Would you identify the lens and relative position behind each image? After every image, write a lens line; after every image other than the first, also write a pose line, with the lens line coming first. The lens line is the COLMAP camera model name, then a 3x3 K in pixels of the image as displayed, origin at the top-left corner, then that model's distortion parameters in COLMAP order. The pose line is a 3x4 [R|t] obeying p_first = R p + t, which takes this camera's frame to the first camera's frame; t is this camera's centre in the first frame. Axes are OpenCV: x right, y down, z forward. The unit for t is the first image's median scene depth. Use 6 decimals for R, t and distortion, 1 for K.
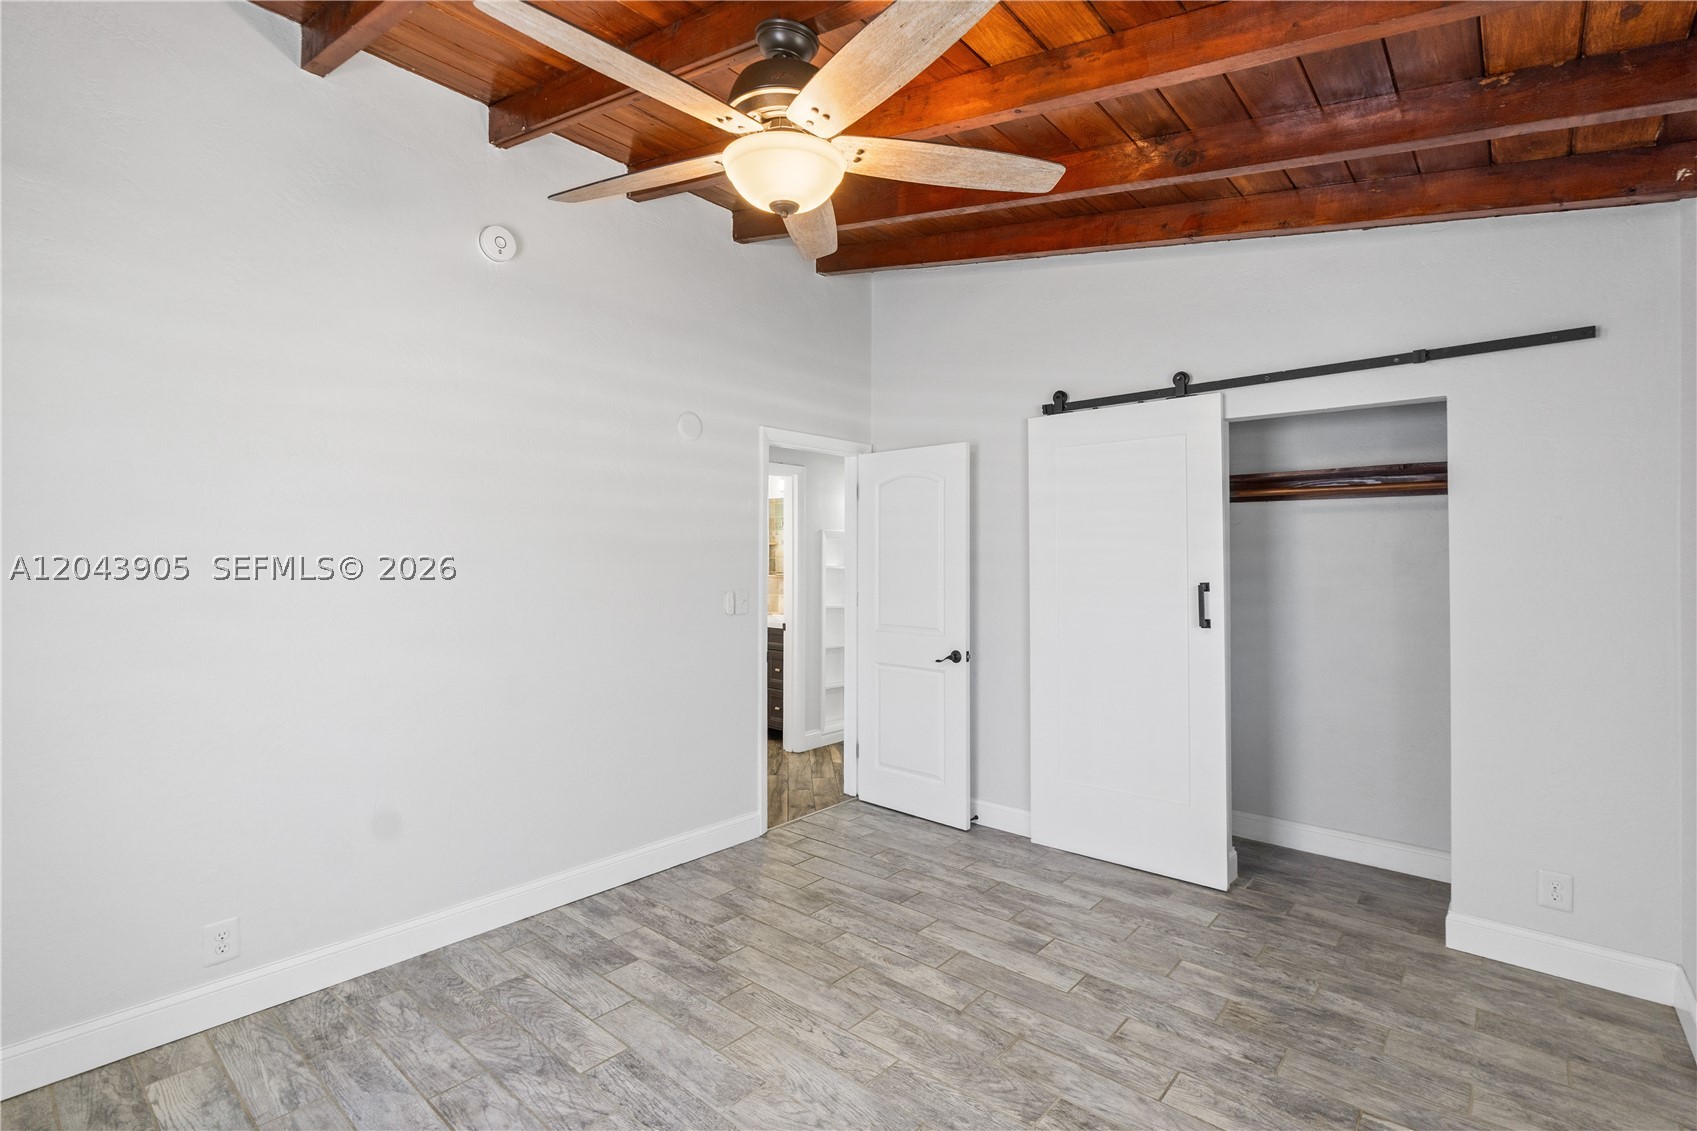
lens RADIAL K [[771.4, 0, 844.2], [0, 771.4, 559.9], [0, 0, 1]] dist [-0.008248, 0.001610]
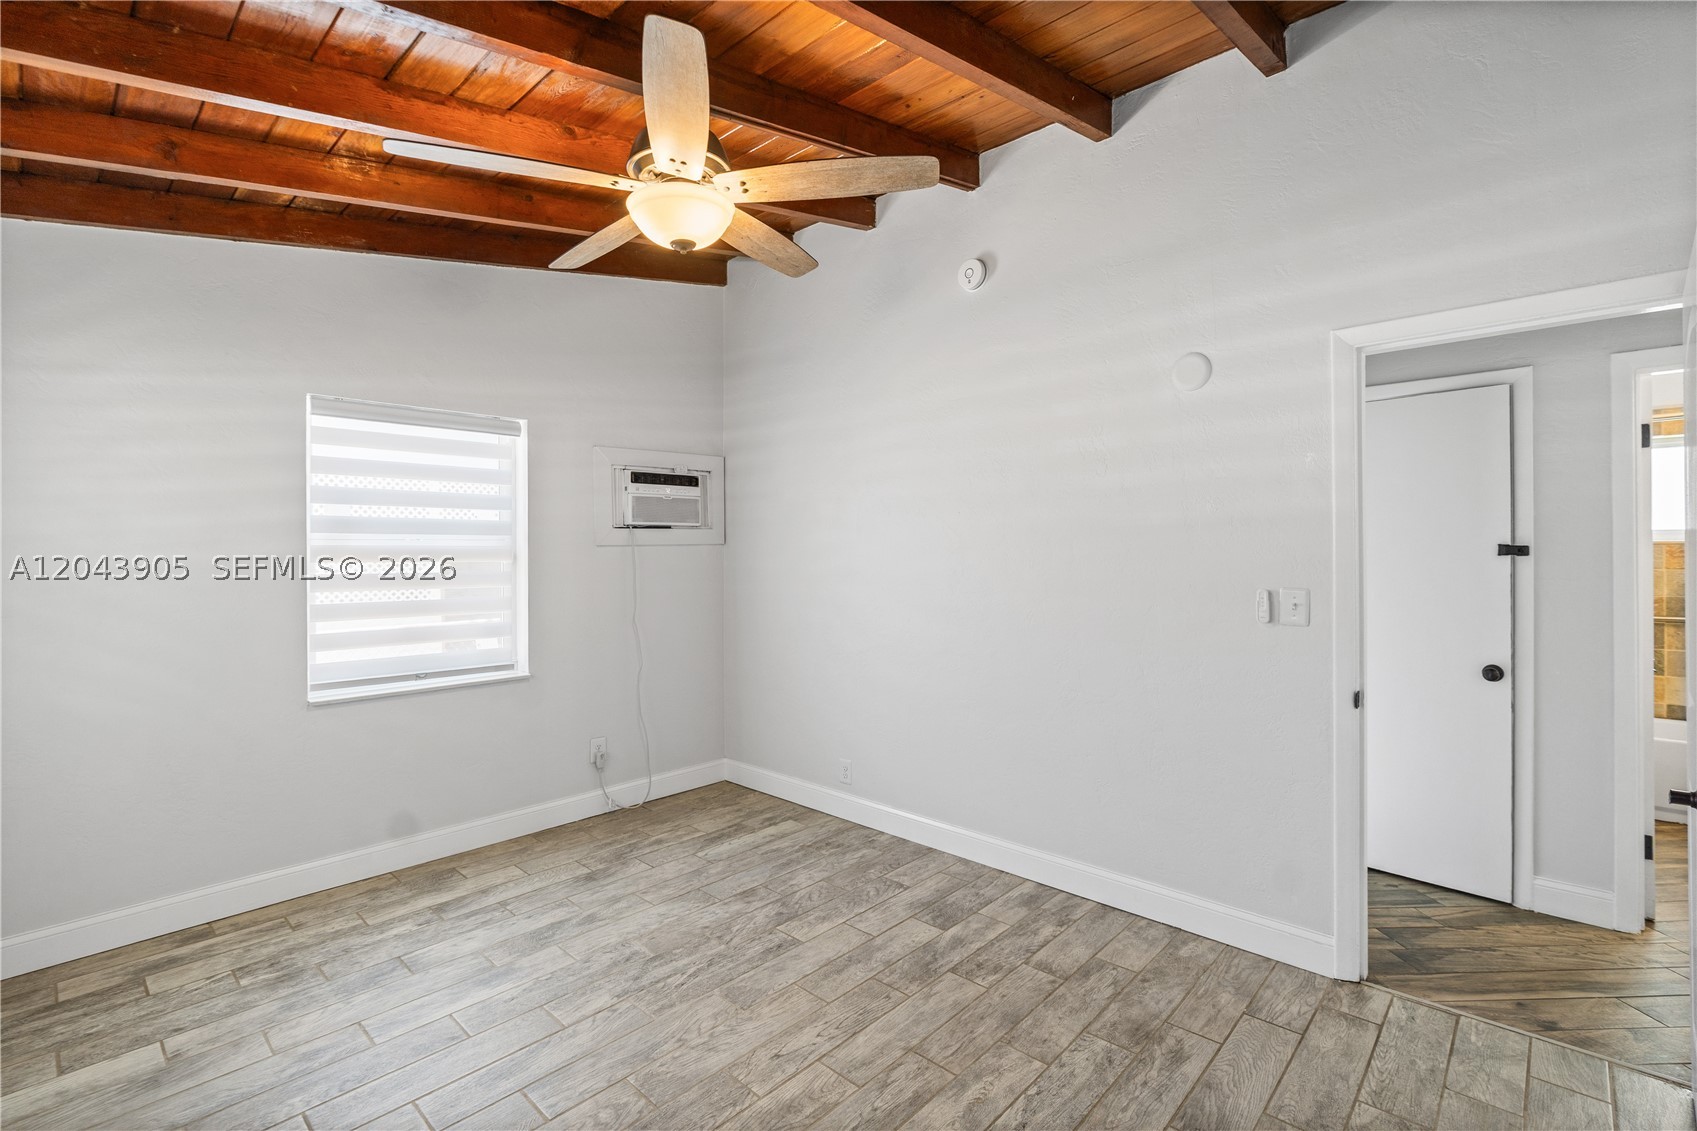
lens RADIAL K [[771.4, 0, 844.2], [0, 771.4, 559.9], [0, 0, 1]] dist [-0.008248, 0.001610]
pose [[-0.033499, 0.009142, -0.999397, 0.834910], [0.009267, 0.999918, 0.008836, 0.010181], [0.999396, -0.008966, -0.033581, 0.981478]]
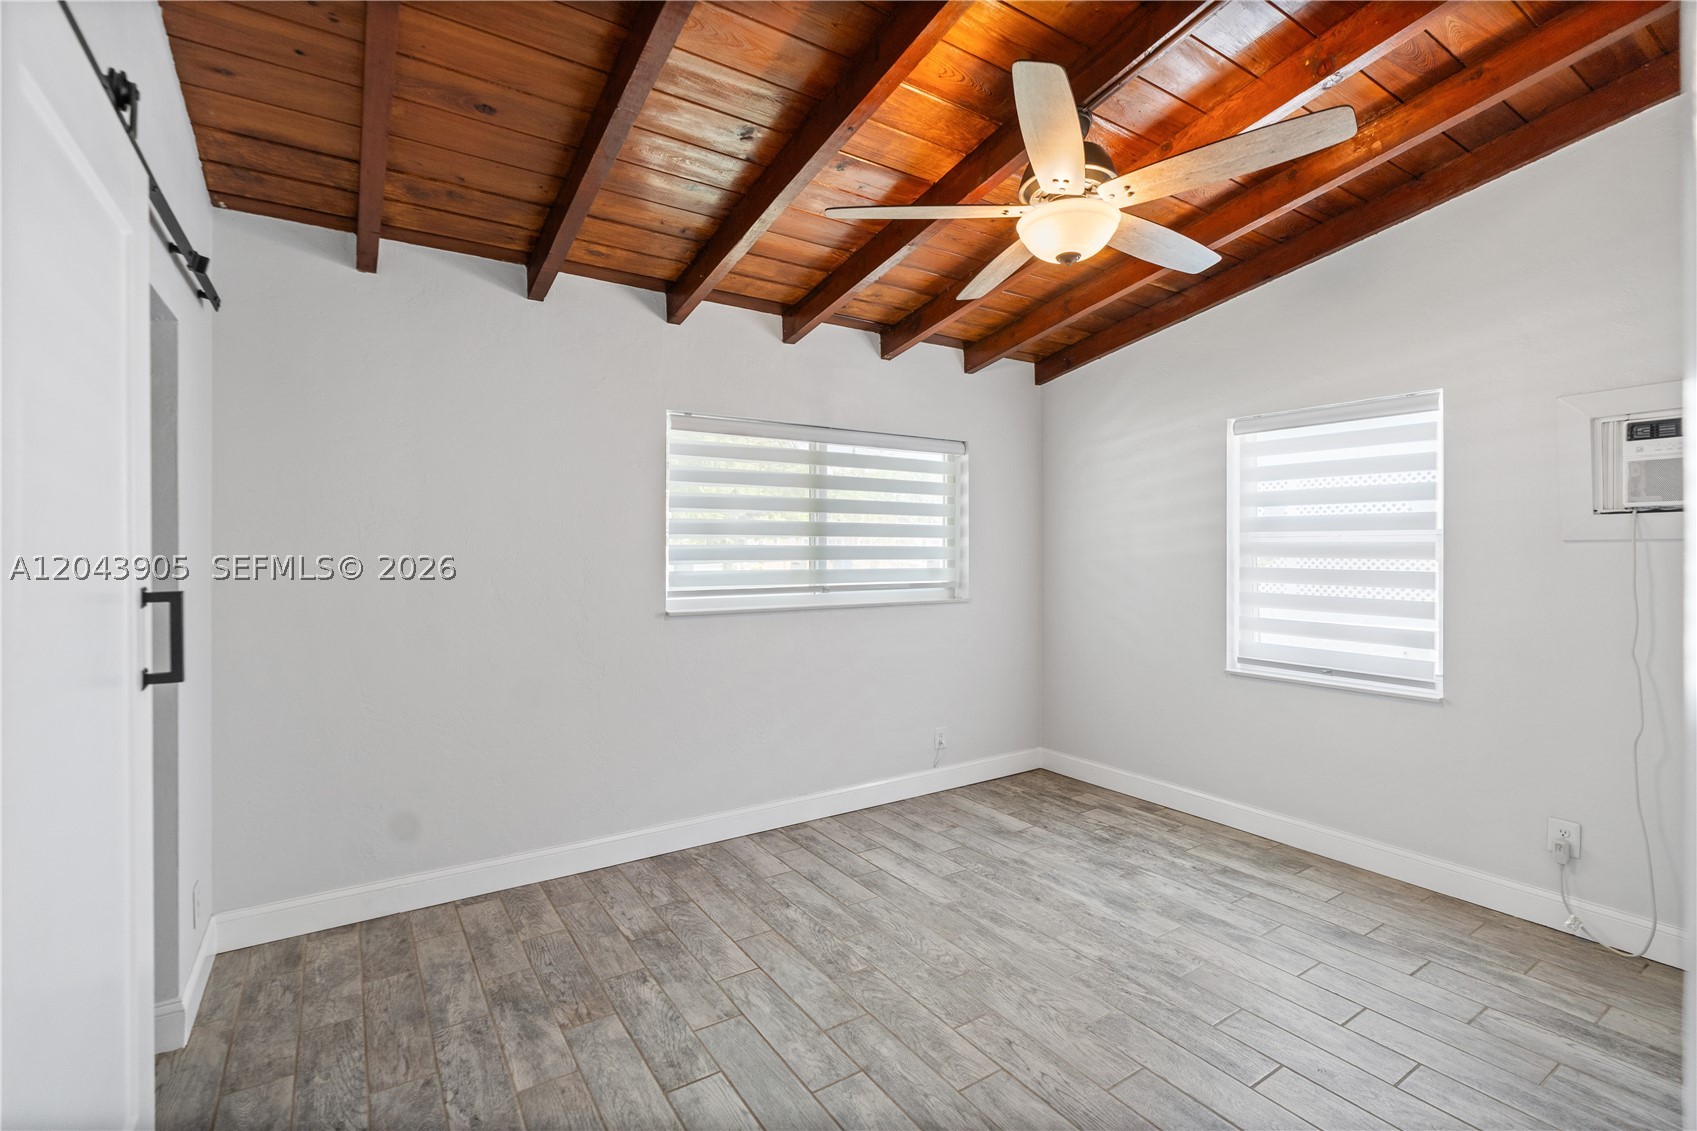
lens RADIAL K [[771.4, 0, 844.2], [0, 771.4, 559.9], [0, 0, 1]] dist [-0.008248, 0.001610]
pose [[-0.962662, -0.009804, 0.270530, -0.051442], [-0.006621, 0.999898, 0.012676, 0.009423], [-0.270627, 0.010412, -0.962628, 1.751708]]
